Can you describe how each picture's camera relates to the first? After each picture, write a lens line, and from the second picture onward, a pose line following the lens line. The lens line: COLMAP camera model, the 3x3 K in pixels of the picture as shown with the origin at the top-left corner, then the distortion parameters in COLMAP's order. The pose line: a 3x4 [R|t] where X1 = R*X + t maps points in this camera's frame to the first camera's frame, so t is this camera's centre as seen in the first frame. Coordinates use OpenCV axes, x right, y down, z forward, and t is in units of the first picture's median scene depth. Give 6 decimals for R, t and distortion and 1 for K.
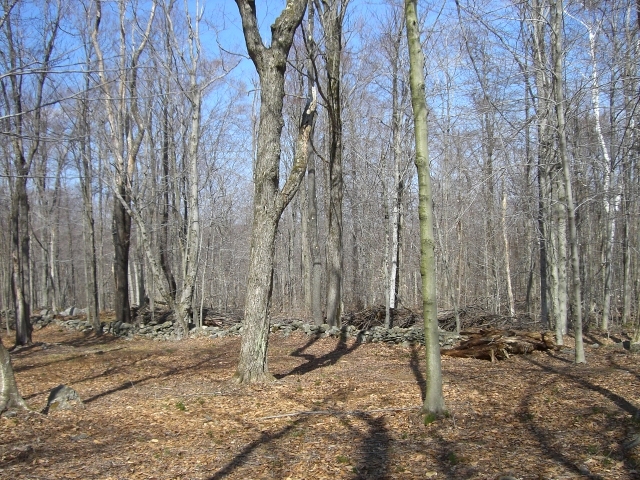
lens RADIAL K [[724.1, 0, 322.5], [0, 724.1, 260.1], [0, 0, 1]] dist [-0.231844, 0.278811]
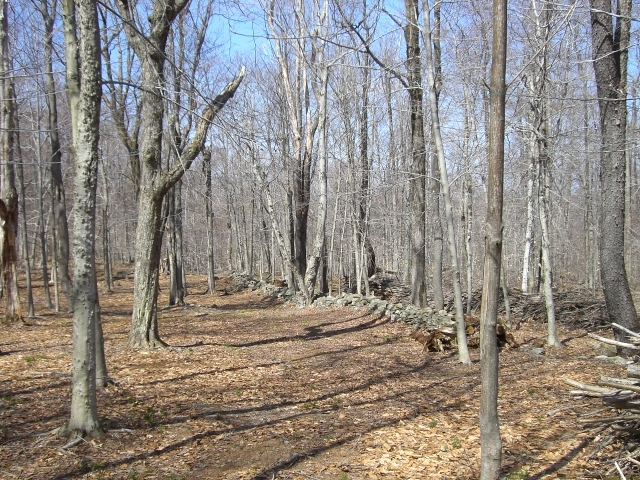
lens RADIAL K [[724.1, 0, 322.5], [0, 724.1, 260.1], [0, 0, 1]] dist [-0.231844, 0.278811]
pose [[0.896368, 0.035797, -0.441864, 0.302679], [-0.016950, 0.998773, 0.046528, -0.008711], [0.442987, -0.034216, 0.895875, 0.072534]]
